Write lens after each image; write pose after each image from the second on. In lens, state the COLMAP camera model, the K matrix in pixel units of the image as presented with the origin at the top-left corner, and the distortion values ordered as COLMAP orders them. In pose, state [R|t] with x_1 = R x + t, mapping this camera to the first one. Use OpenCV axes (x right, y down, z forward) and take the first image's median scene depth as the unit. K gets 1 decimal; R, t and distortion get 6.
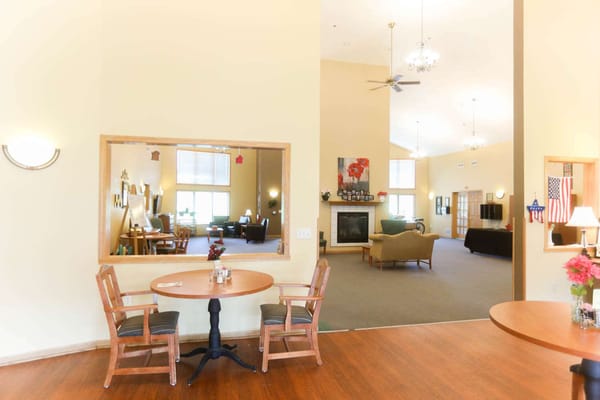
lens RADIAL K [[363.8, 0, 297.6], [0, 363.8, 203.1], [0, 0, 1]] dist [-0.010197, 0.005575]
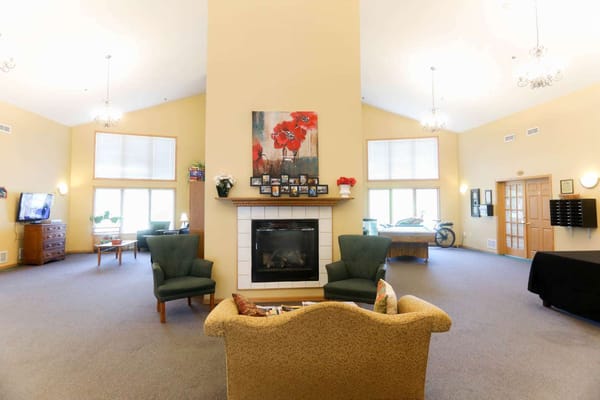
lens RADIAL K [[344.4, 0, 297.4], [0, 344.4, 189.3], [0, 0, 1]] dist [-0.008887, 0.004580]
pose [[0.992245, -0.019682, -0.122732, 0.165929], [0.014909, 0.999101, -0.039691, 0.002097], [0.123403, 0.037553, 0.991646, 0.388600]]
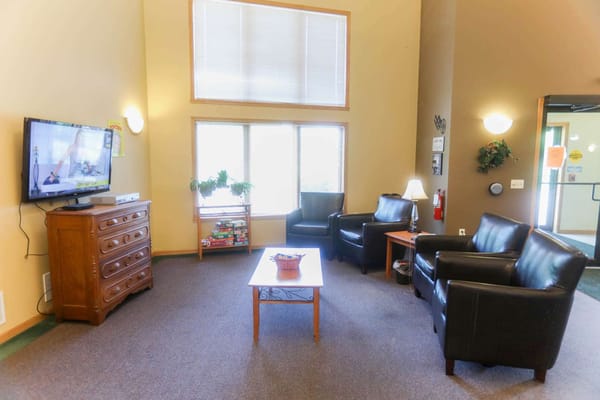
lens RADIAL K [[363.8, 0, 301.0], [0, 363.8, 195.8], [0, 0, 1]] dist [-0.010197, 0.005575]
pose [[0.962458, 0.023393, -0.270422, -0.149672], [0.005778, 0.994288, 0.106576, 0.000179], [0.271371, -0.104138, 0.956825, 0.733127]]
